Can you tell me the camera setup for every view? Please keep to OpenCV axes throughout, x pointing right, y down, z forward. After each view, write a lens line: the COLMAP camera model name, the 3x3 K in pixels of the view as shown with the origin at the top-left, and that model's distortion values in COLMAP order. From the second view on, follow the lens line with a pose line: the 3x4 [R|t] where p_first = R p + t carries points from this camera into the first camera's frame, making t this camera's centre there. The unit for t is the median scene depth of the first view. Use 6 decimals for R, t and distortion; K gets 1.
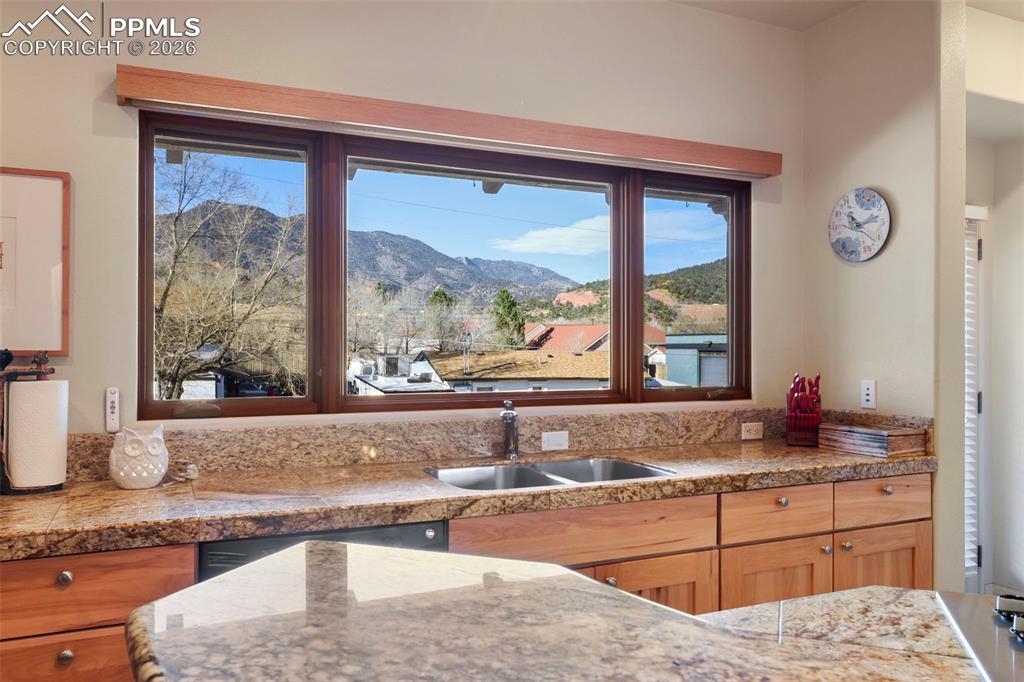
lens RADIAL K [[763.3, 0, 512.0], [0, 763.3, 341.0], [0, 0, 1]] dist [0.001469, -0.001526]
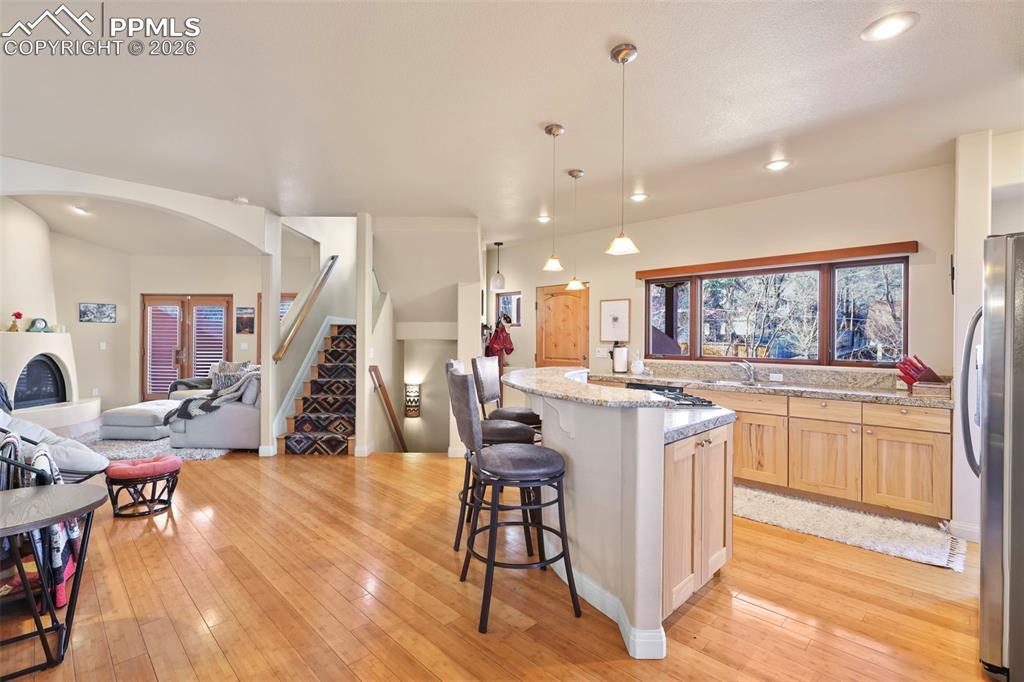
lens RADIAL K [[471.1, 0, 504.9], [0, 471.1, 339.9], [0, 0, 1]] dist [0.002630, -0.000008]
pose [[0.349334, 0.003356, -0.936992, 1.198549], [0.002857, 0.999985, 0.004647, -0.005383], [0.936994, -0.004301, 0.349319, -0.405432]]
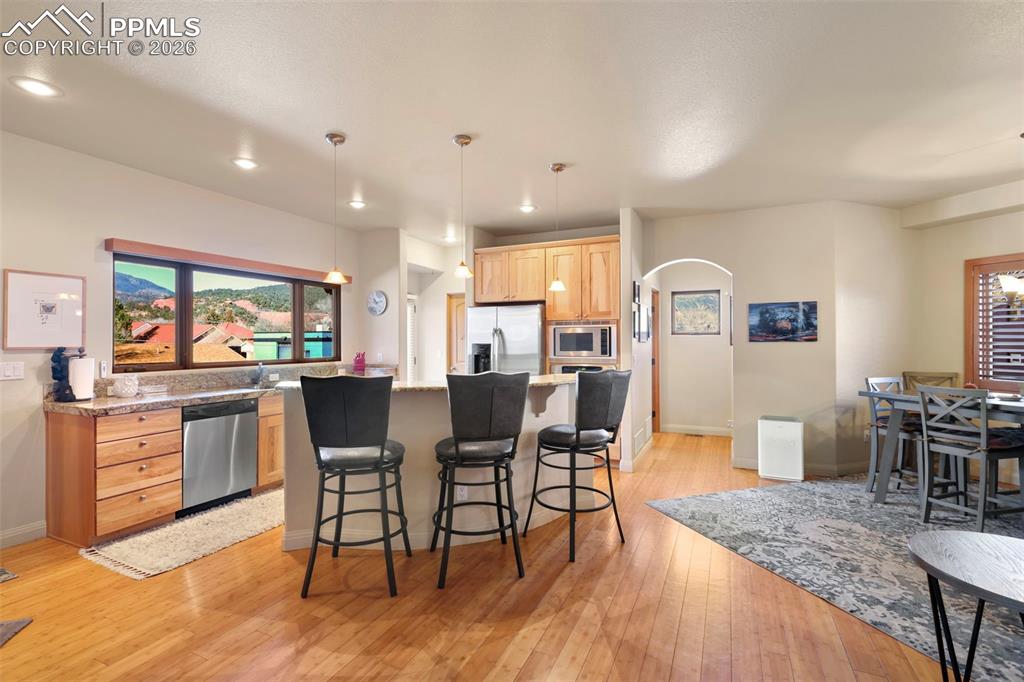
lens RADIAL K [[471.1, 0, 504.9], [0, 471.1, 339.9], [0, 0, 1]] dist [0.002630, -0.000008]
pose [[0.765416, -0.001371, 0.643535, -0.393930], [-0.003632, 0.999973, 0.006450, -0.019269], [-0.643526, -0.007275, 0.765390, -0.832102]]
